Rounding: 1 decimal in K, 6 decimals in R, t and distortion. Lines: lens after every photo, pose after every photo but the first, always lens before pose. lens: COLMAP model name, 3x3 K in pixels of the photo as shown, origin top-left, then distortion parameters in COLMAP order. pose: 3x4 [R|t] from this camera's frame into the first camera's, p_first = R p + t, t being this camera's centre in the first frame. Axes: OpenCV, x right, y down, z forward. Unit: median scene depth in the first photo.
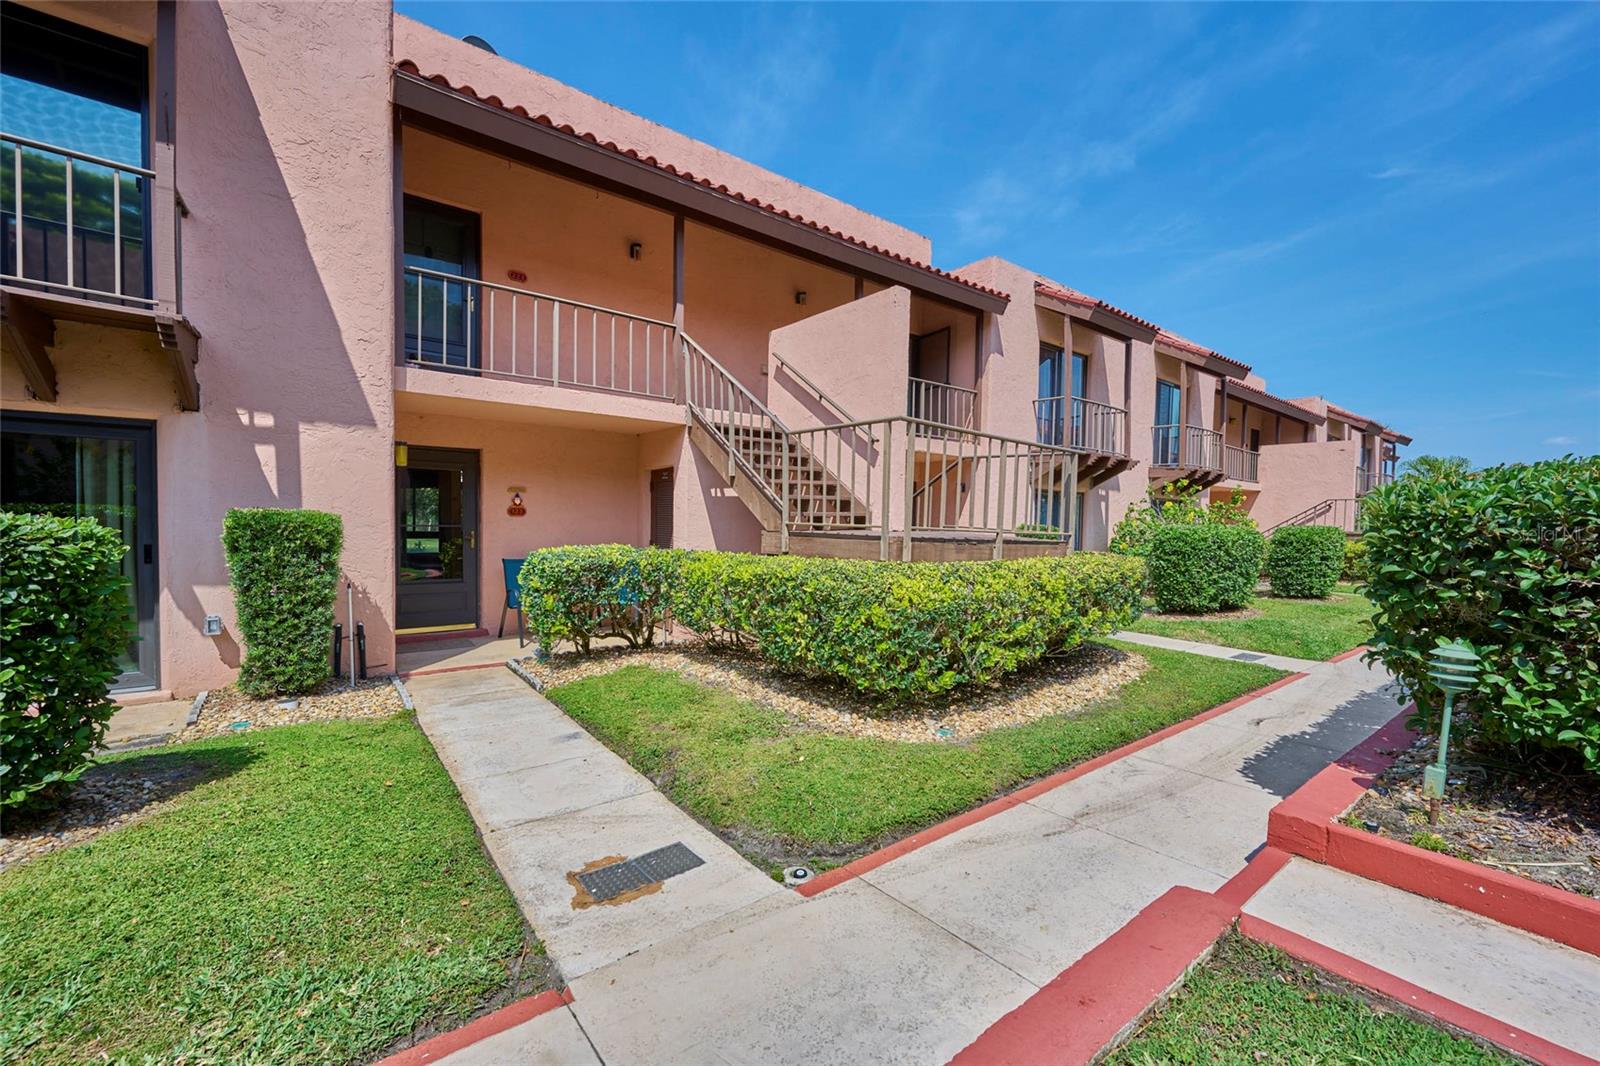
lens RADIAL K [[646.4, 0, 800.0], [0, 646.4, 533.0], [0, 0, 1]] dist [0.000837, -0.000051]
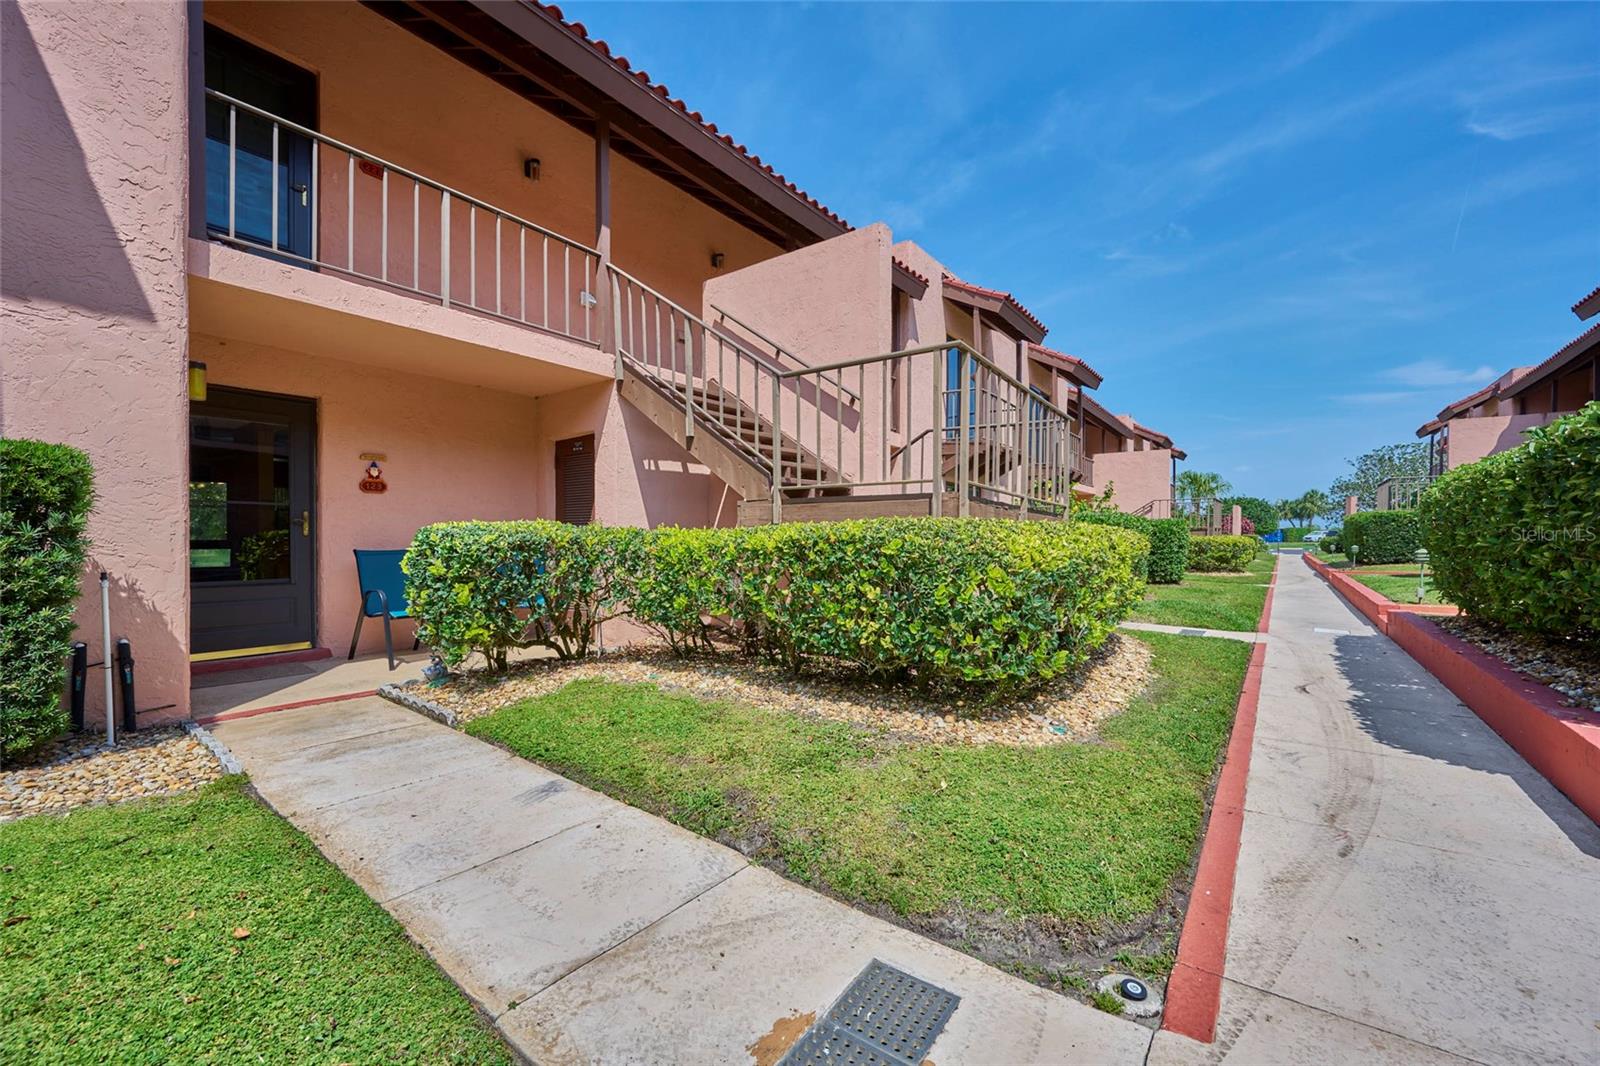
lens RADIAL K [[631.6, 0, 801.2], [0, 631.6, 535.1], [0, 0, 1]] dist [-0.000622, 0.000327]
pose [[0.967900, -0.013892, 0.250950, -0.214691], [0.019395, 0.999622, -0.019469, 0.066069], [-0.250585, 0.023711, 0.967804, 0.267513]]
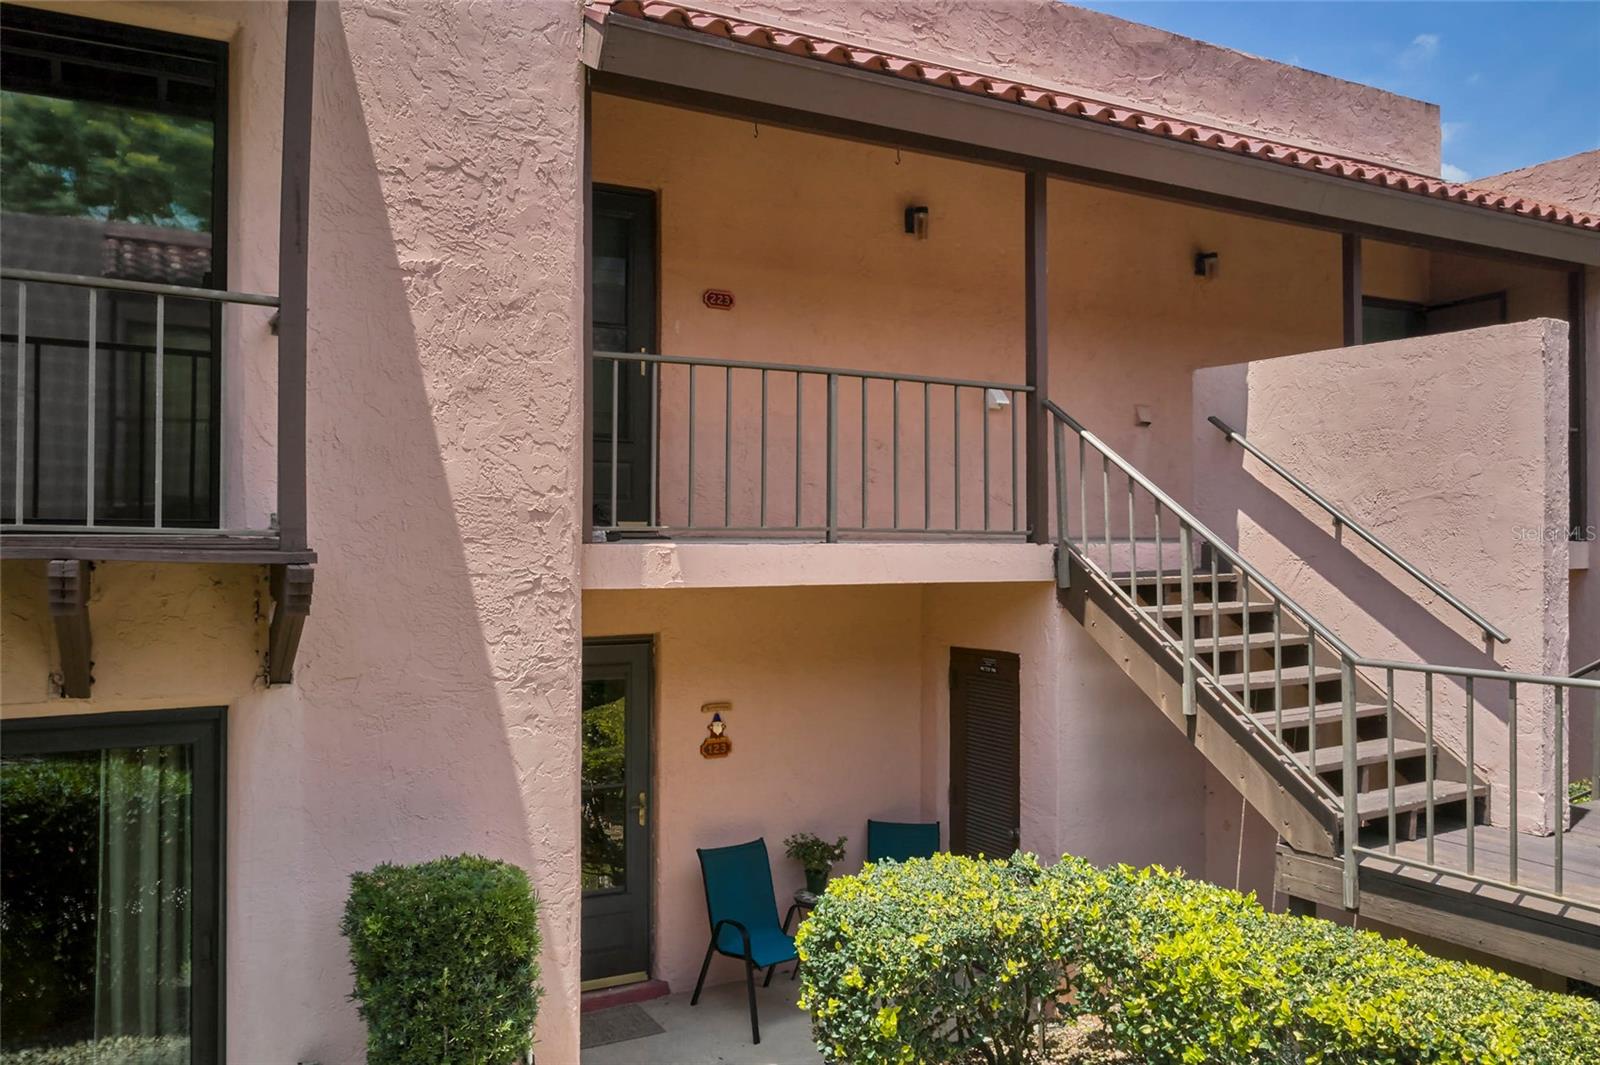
lens RADIAL K [[1265.6, 0, 797.7], [0, 1265.6, 508.2], [0, 0, 1]] dist [-0.008458, 0.000795]
pose [[0.988206, -0.013972, -0.152490, -0.315830], [0.007087, 0.998935, -0.045600, -0.259132], [0.152965, 0.043981, 0.987252, 0.009133]]
